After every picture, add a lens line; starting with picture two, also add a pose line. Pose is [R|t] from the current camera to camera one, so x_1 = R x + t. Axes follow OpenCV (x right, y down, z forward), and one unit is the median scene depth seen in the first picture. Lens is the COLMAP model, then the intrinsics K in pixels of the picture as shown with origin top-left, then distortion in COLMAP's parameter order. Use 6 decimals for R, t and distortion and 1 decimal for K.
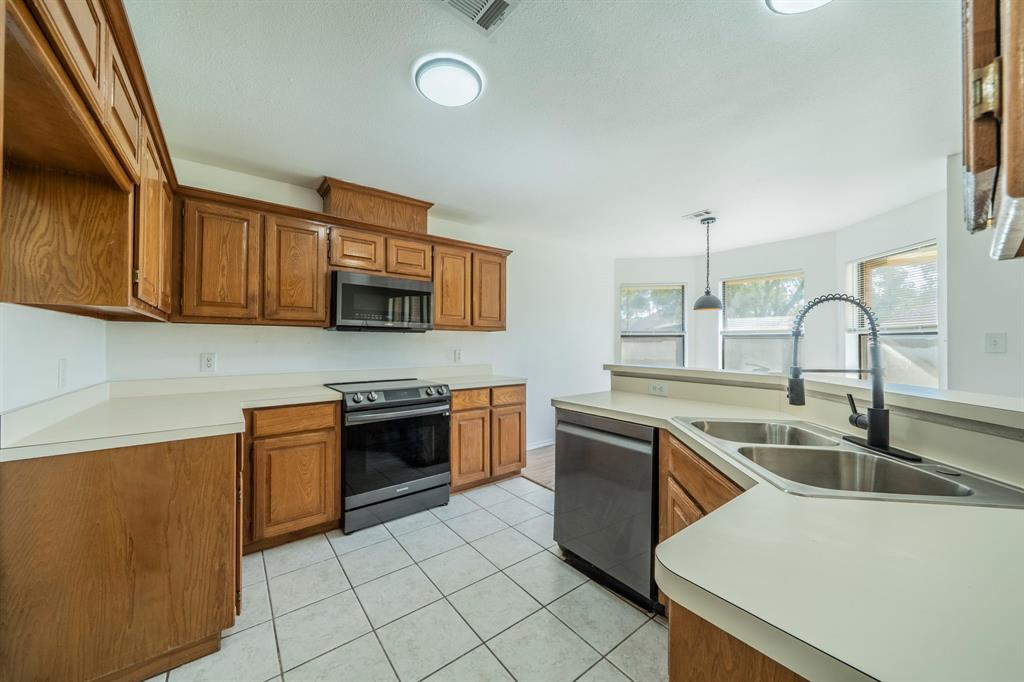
lens RADIAL K [[365.7, 0, 516.2], [0, 365.7, 341.9], [0, 0, 1]] dist [-0.000357, -0.000101]
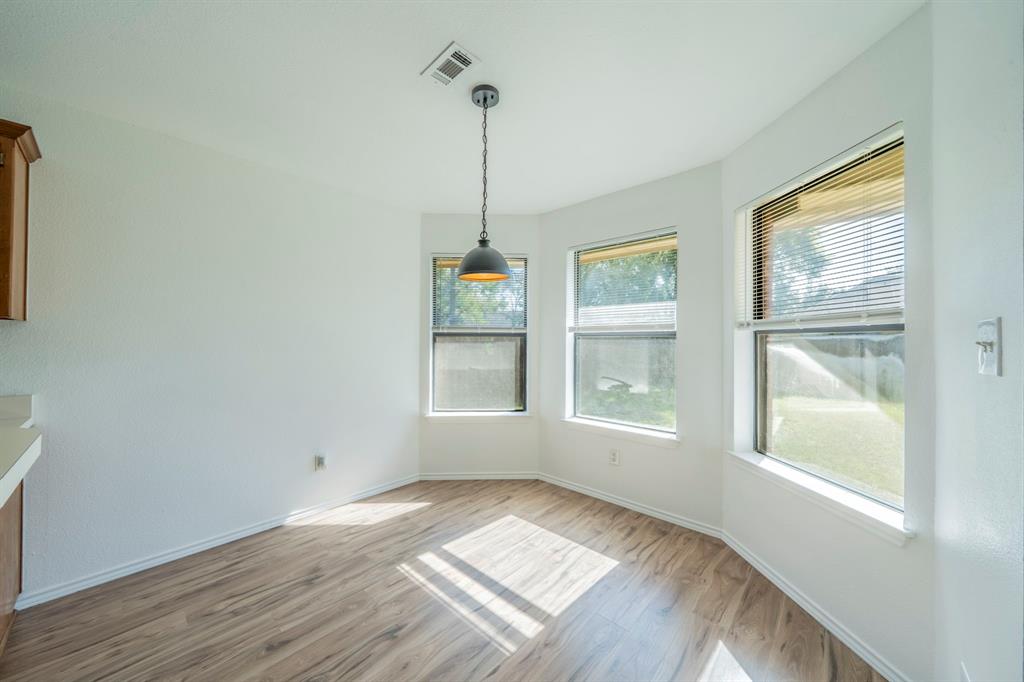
lens RADIAL K [[365.7, 0, 507.6], [0, 365.7, 341.3], [0, 0, 1]] dist [-0.000357, -0.000101]
pose [[0.987253, 0.005022, 0.159078, 0.423439], [-0.004679, 0.999986, -0.002531, -0.001283], [-0.159089, 0.001754, 0.987263, 0.452081]]
